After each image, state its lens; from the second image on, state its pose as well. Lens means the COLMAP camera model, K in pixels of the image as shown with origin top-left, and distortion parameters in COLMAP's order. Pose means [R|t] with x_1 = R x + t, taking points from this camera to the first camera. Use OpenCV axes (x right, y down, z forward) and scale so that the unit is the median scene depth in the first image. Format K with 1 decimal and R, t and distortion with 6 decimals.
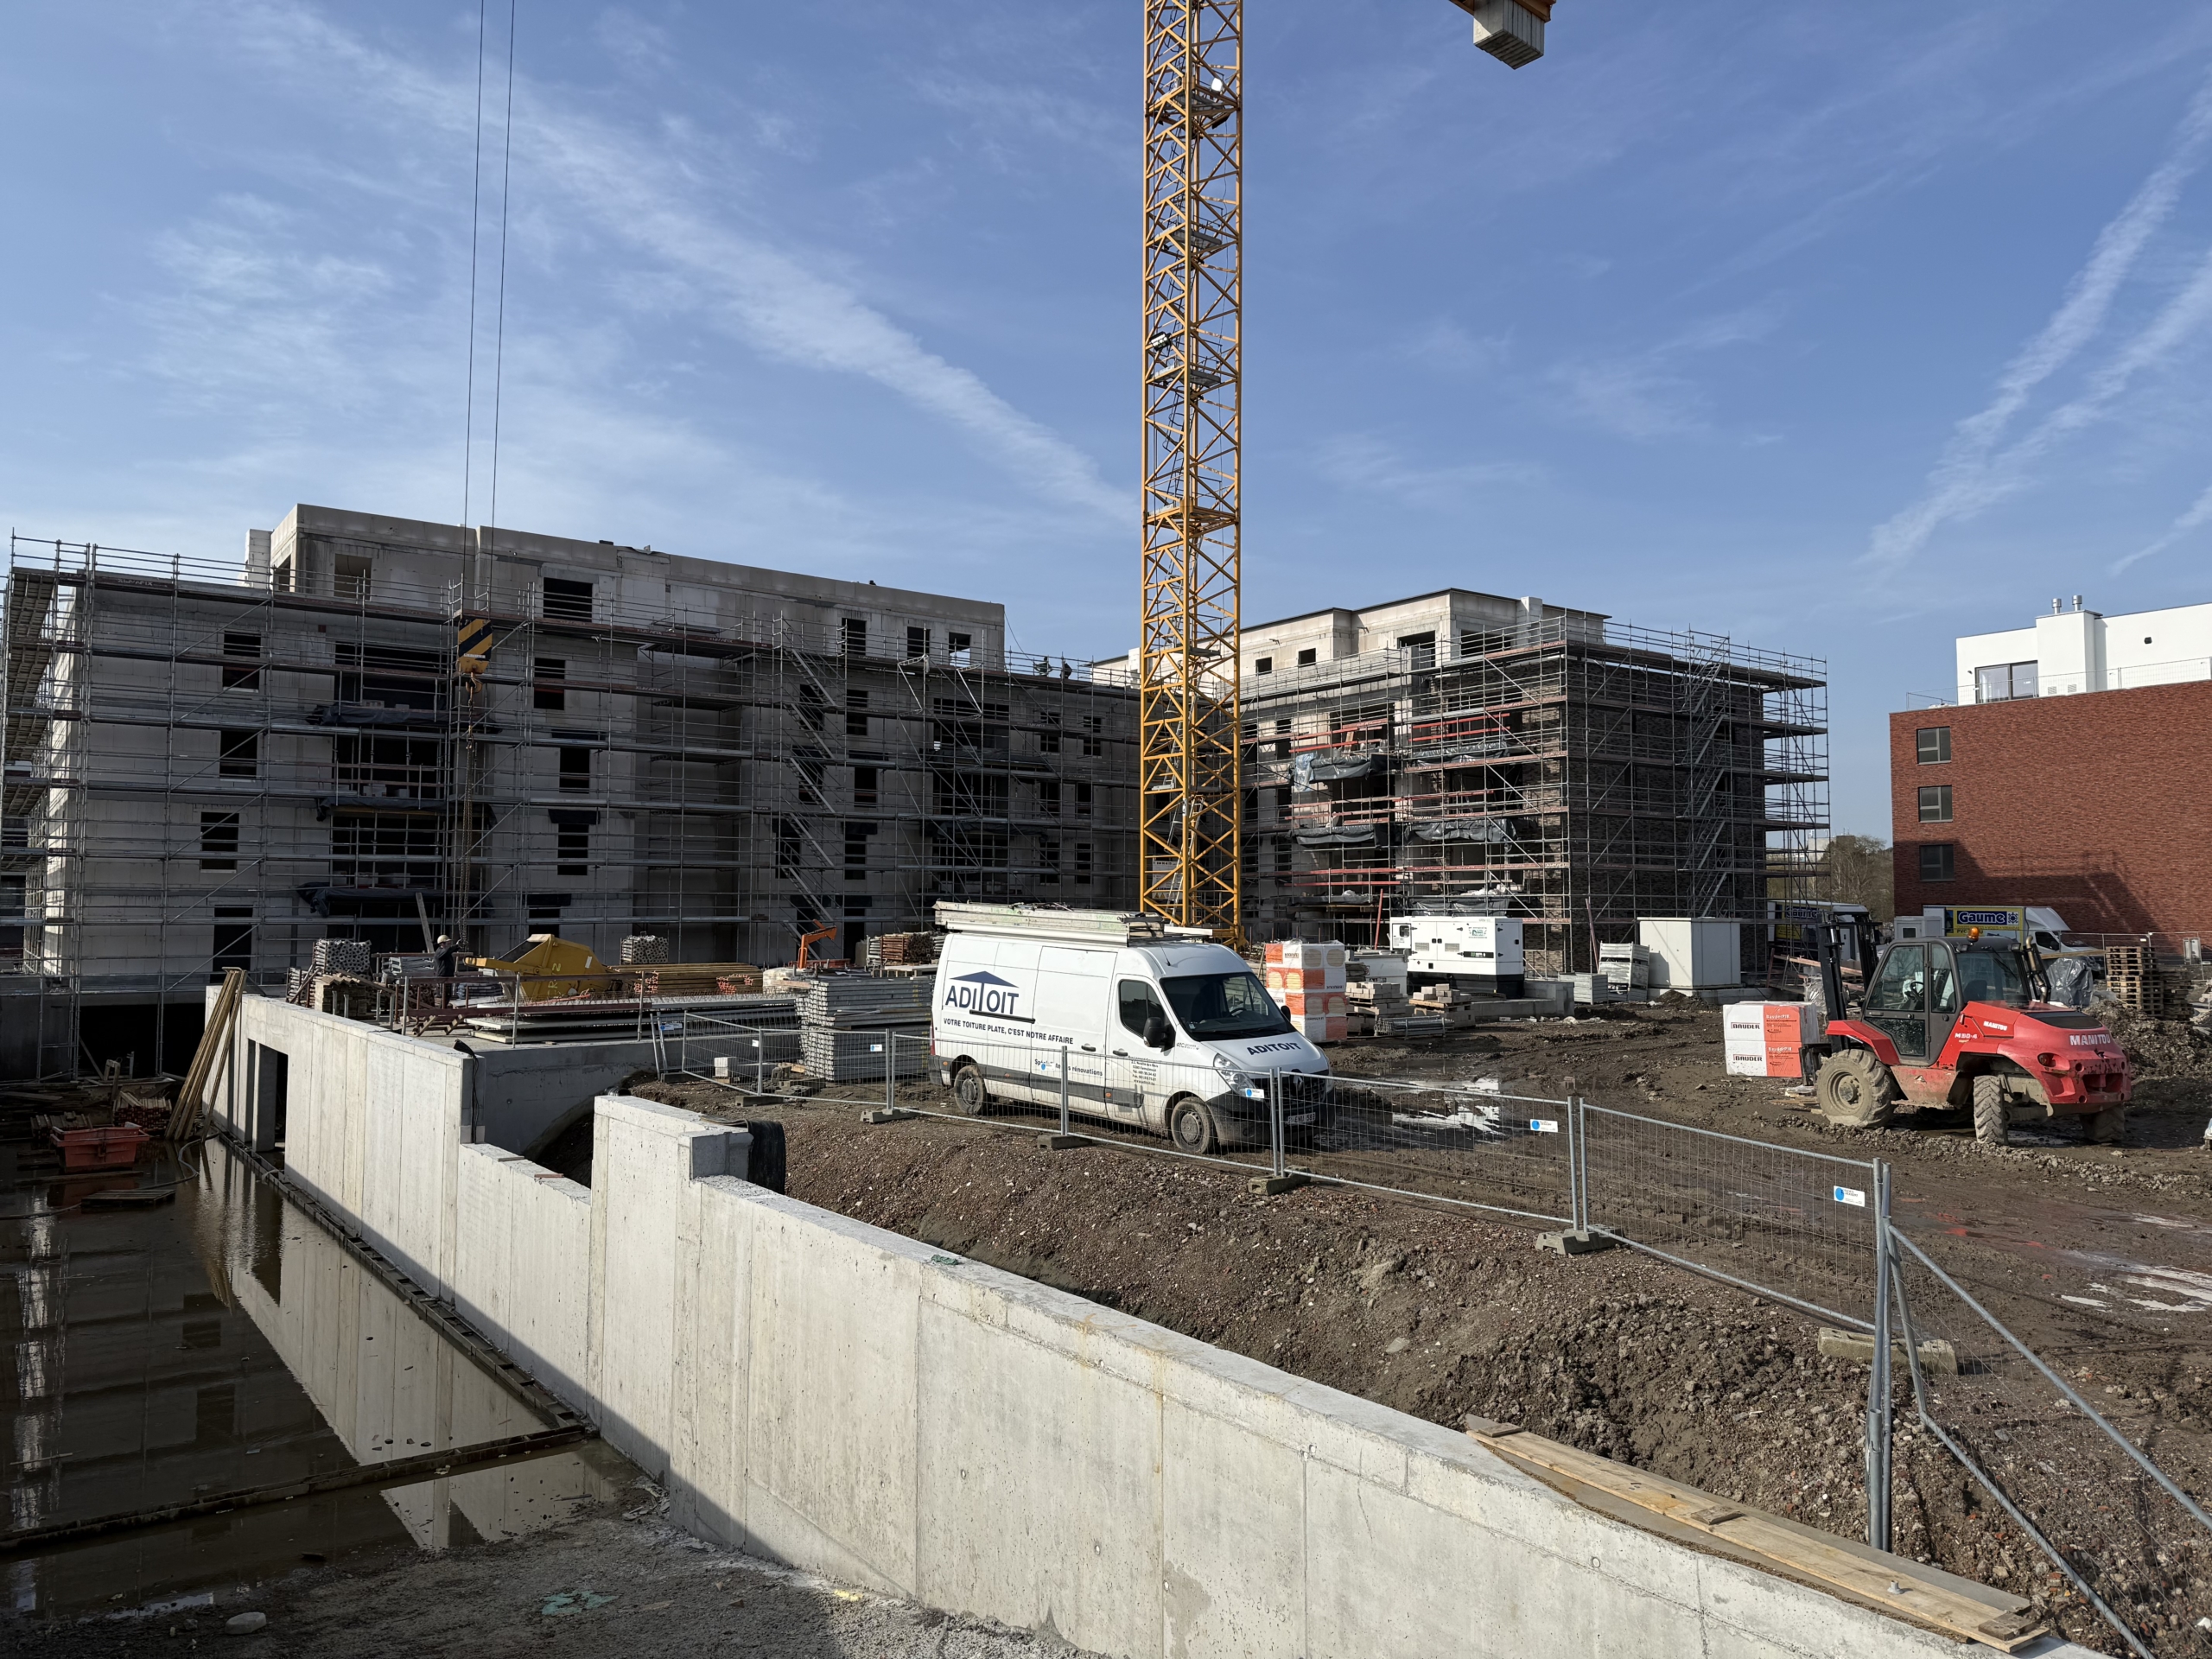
lens RADIAL K [[1523.6, 0, 1110.4], [0, 1523.6, 878.1], [0, 0, 1]] dist [0.029787, -0.029778]
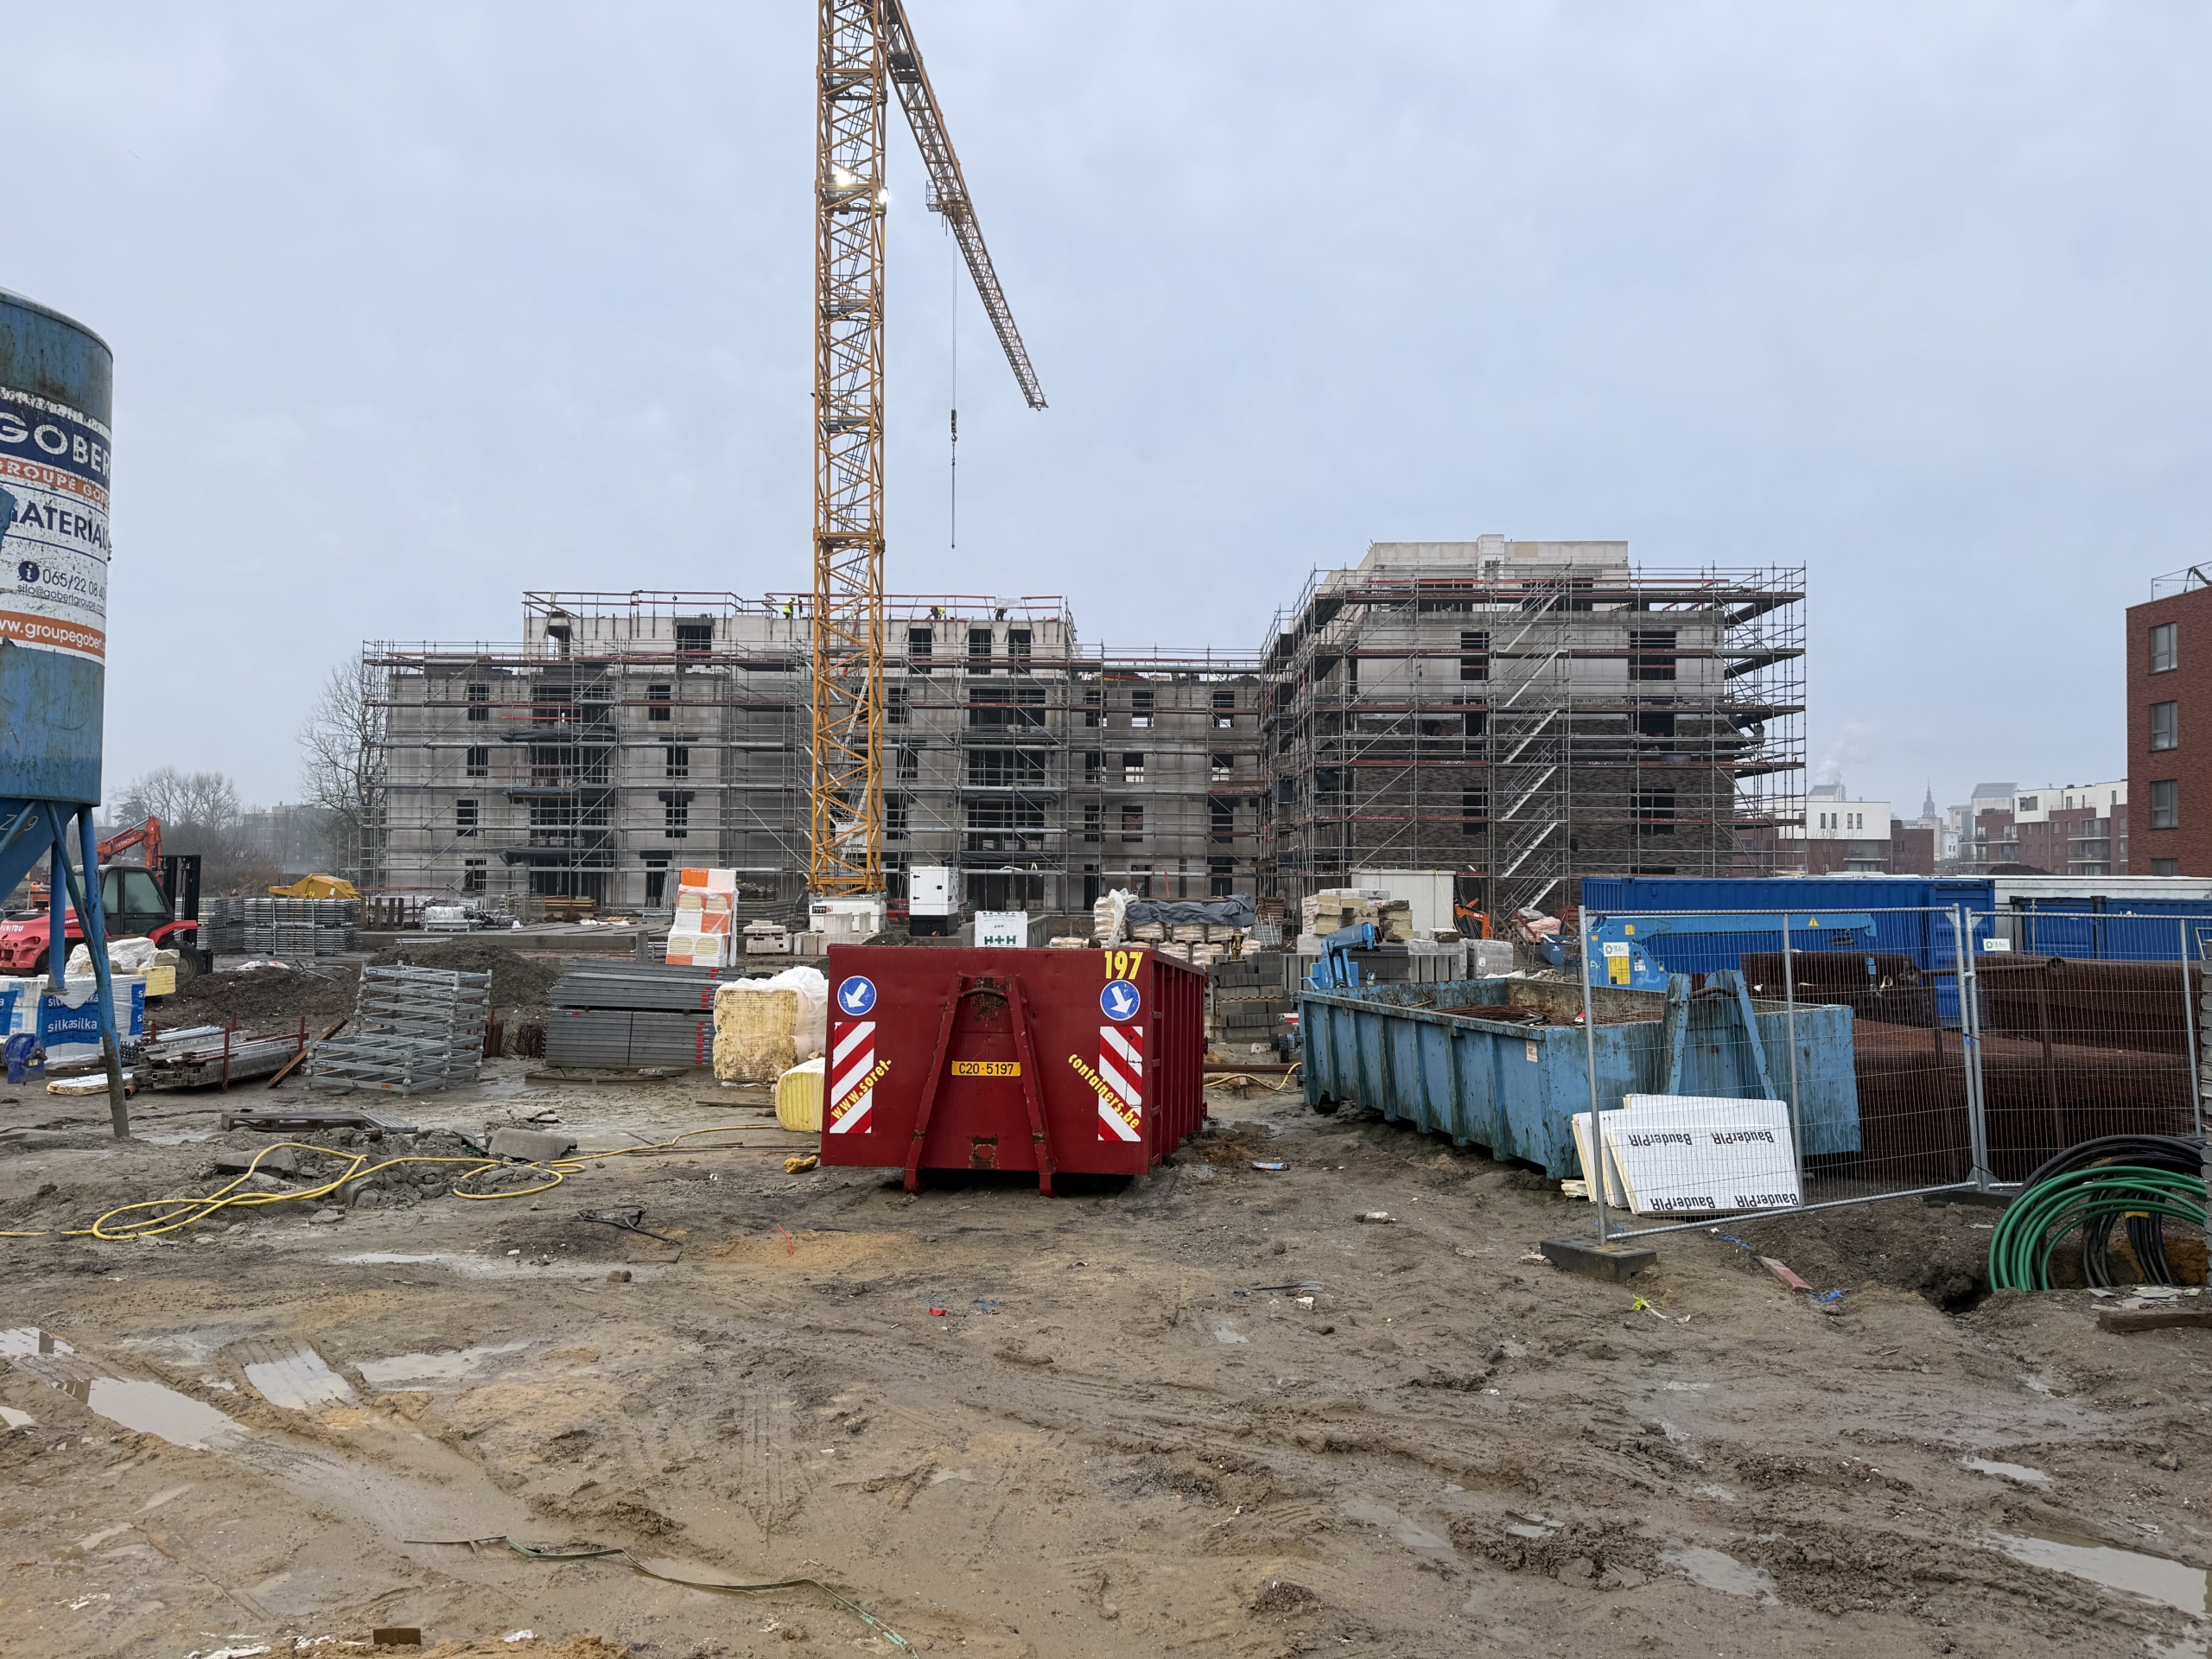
lens RADIAL K [[1524.9, 0, 1090.0], [0, 1524.9, 807.0], [0, 0, 1]] dist [0.074373, 0.000011]
pose [[0.797941, -0.020847, -0.602375, 0.780336], [0.007413, 0.999666, -0.024777, 0.007264], [0.602690, 0.015305, 0.797829, 0.106282]]
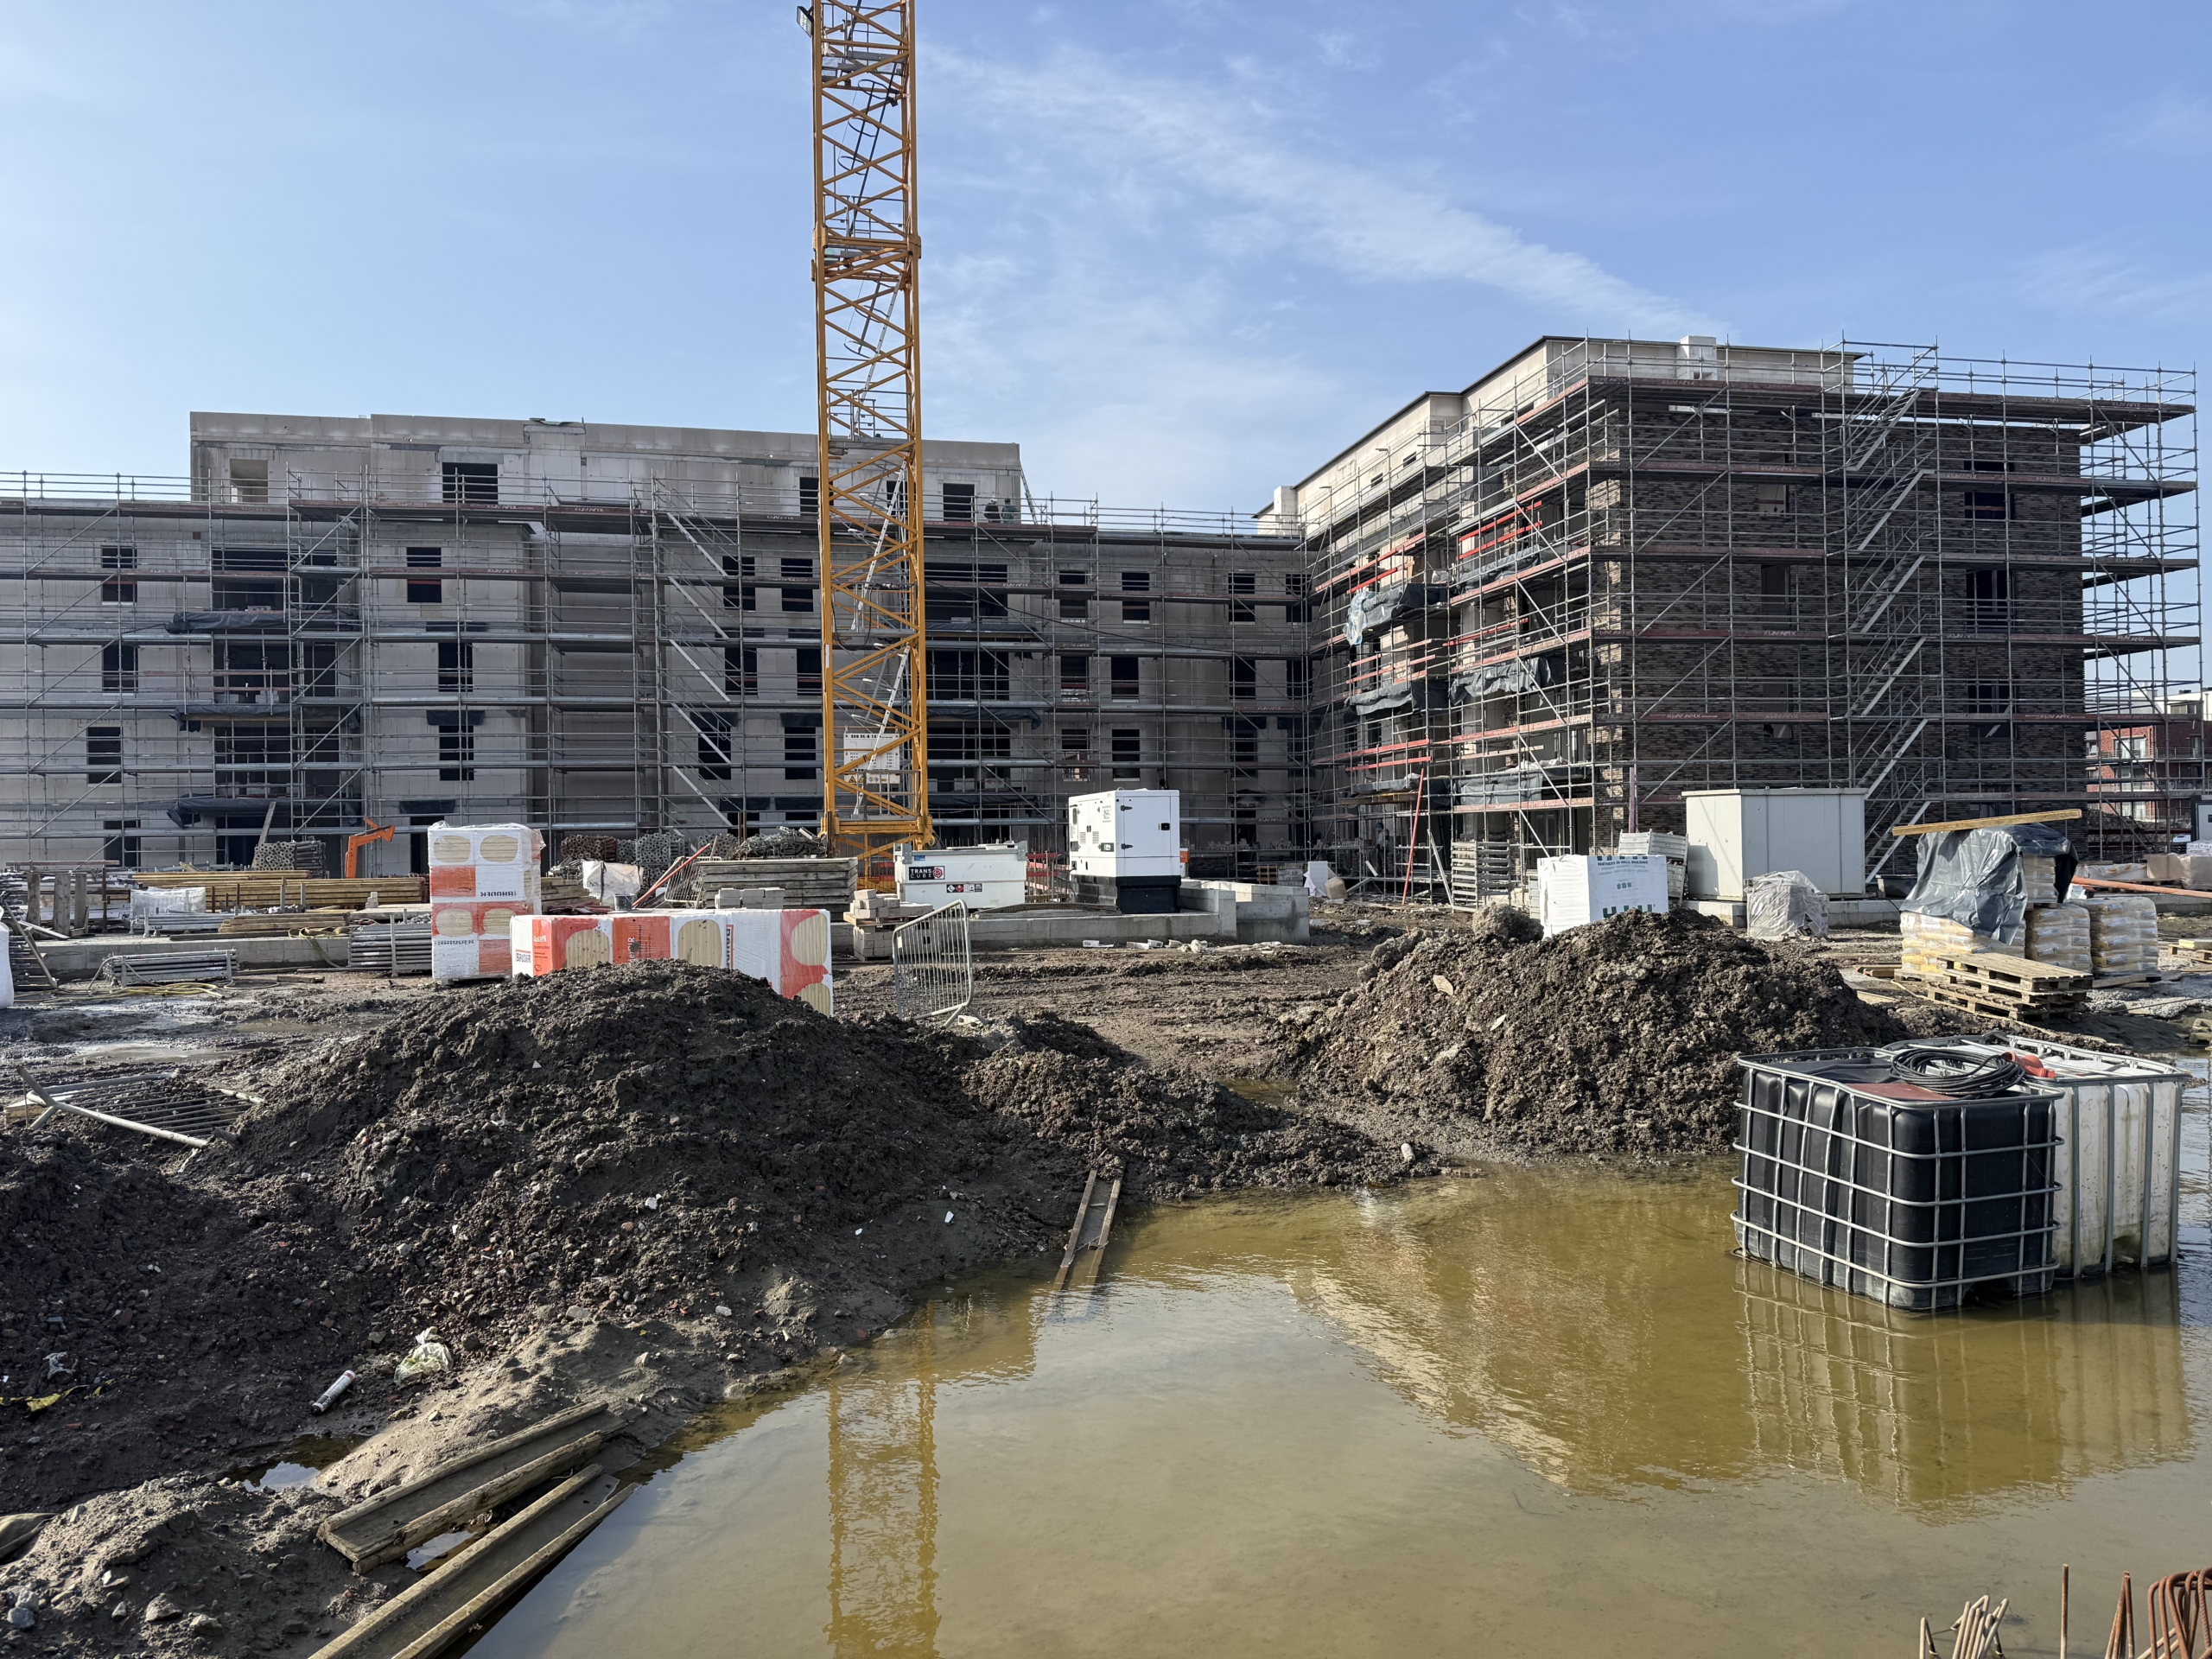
lens RADIAL K [[1523.6, 0, 1057.3], [0, 1523.6, 829.6], [0, 0, 1]] dist [0.029787, -0.029778]
pose [[0.913889, -0.019305, -0.405505, 0.347399], [0.027130, 0.999540, 0.013558, 0.024426], [0.405056, -0.023392, 0.913992, 0.294317]]
